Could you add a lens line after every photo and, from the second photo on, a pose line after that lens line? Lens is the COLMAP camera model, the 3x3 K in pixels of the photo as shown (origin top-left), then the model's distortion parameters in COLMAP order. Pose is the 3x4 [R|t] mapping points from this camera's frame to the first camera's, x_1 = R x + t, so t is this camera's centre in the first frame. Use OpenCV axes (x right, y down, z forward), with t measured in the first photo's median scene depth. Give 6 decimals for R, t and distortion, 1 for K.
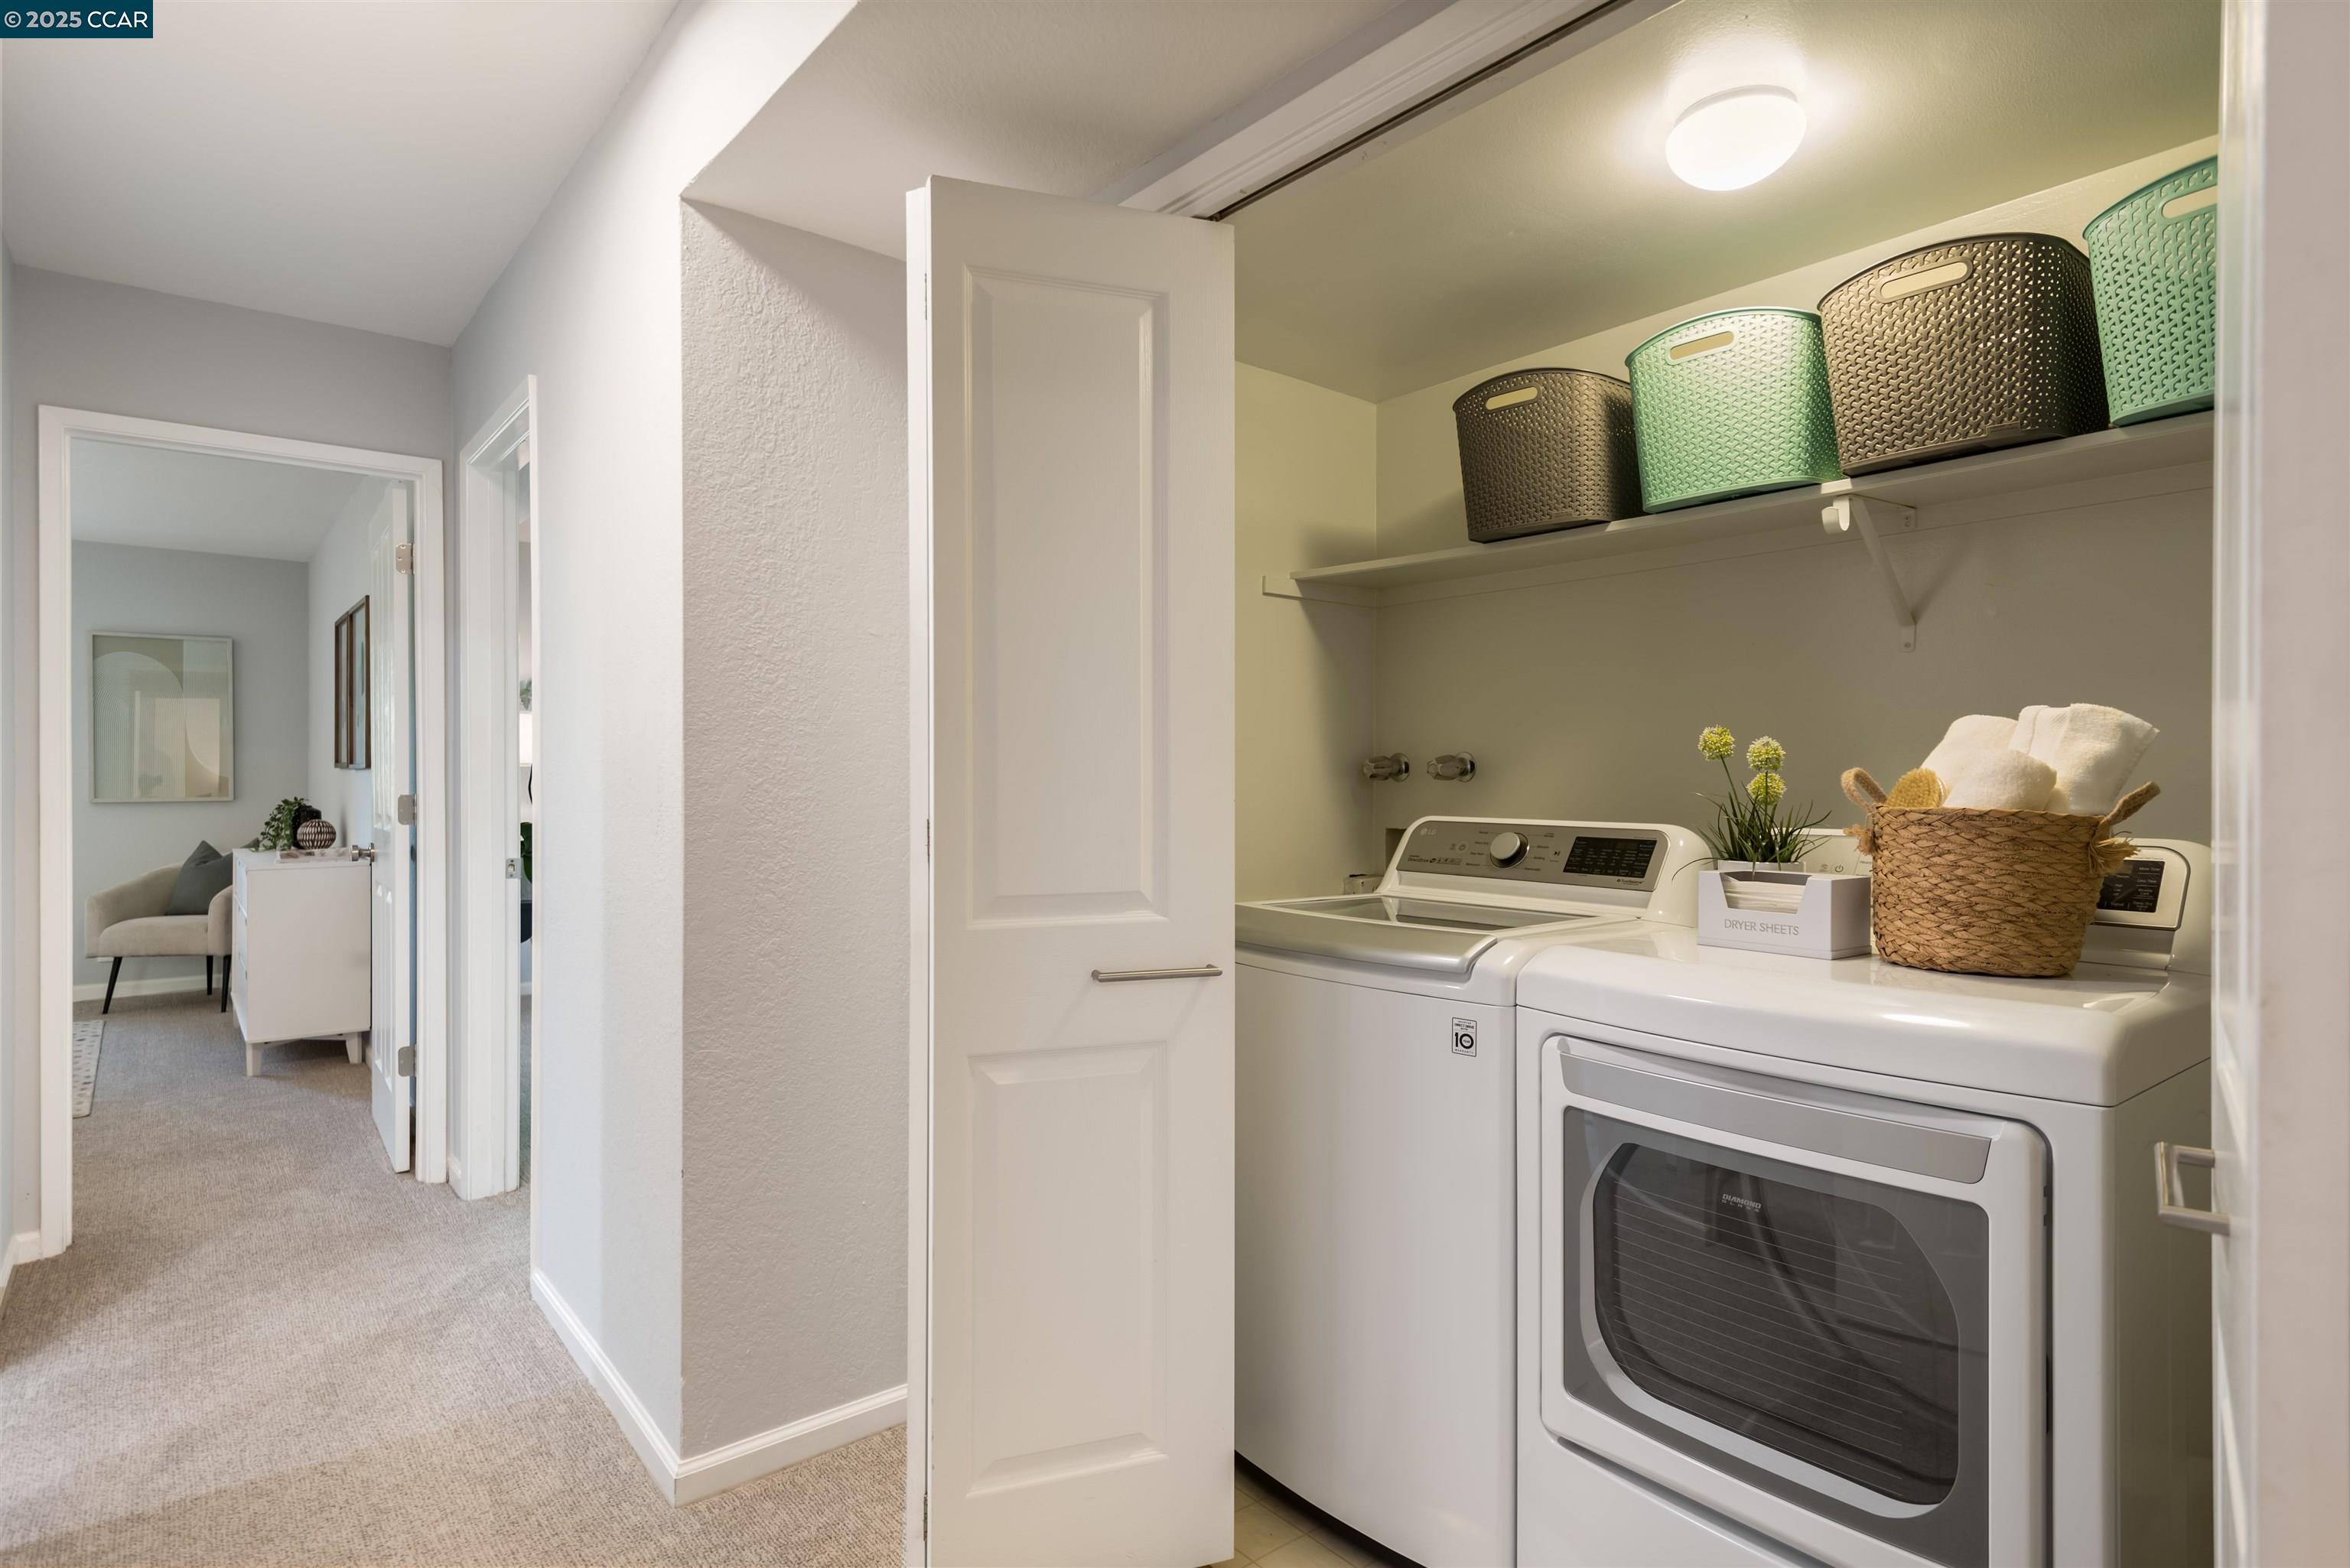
lens RADIAL K [[1236.6, 0, 1156.5], [0, 1236.6, 768.4], [0, 0, 1]] dist [0.047098, -0.029770]
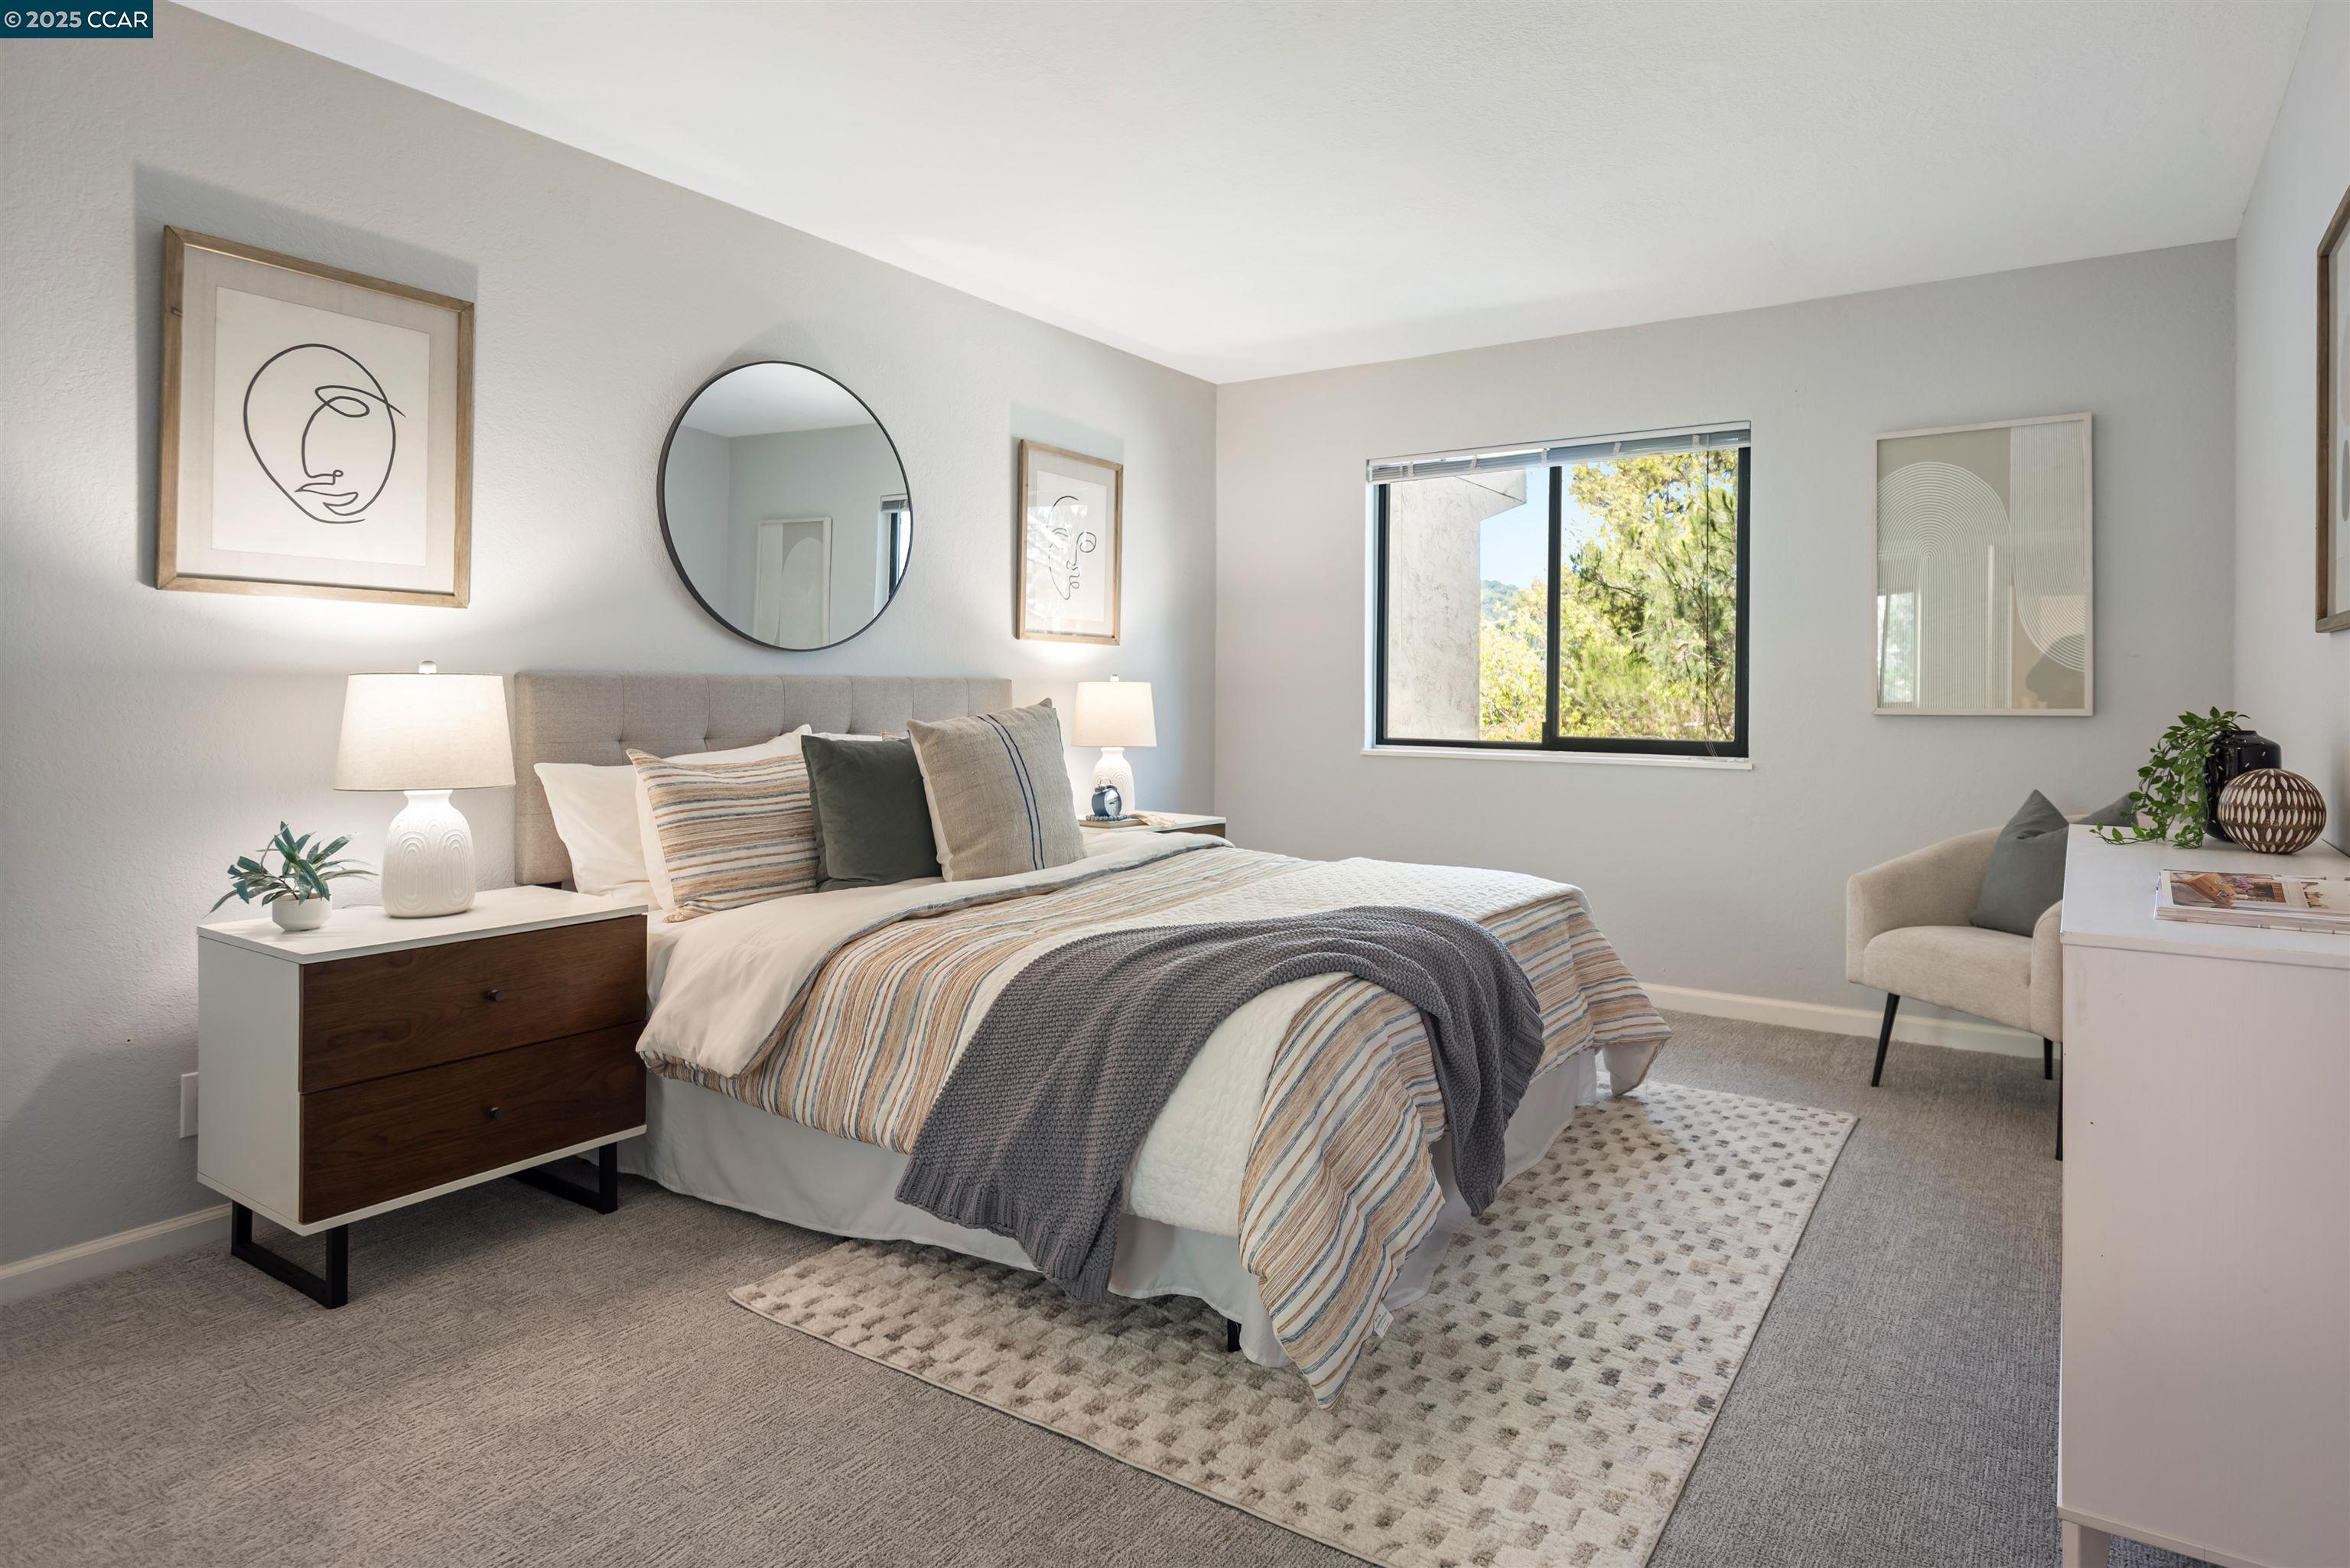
lens RADIAL K [[1338.2, 0, 1177.7], [0, 1338.2, 691.3], [0, 0, 1]] dist [-0.031471, -0.000783]
pose [[0.301029, 0.001186, -0.953614, -0.384975], [0.002310, 0.999995, 0.001973, 0.015886], [0.953612, -0.002797, 0.301025, 0.557375]]
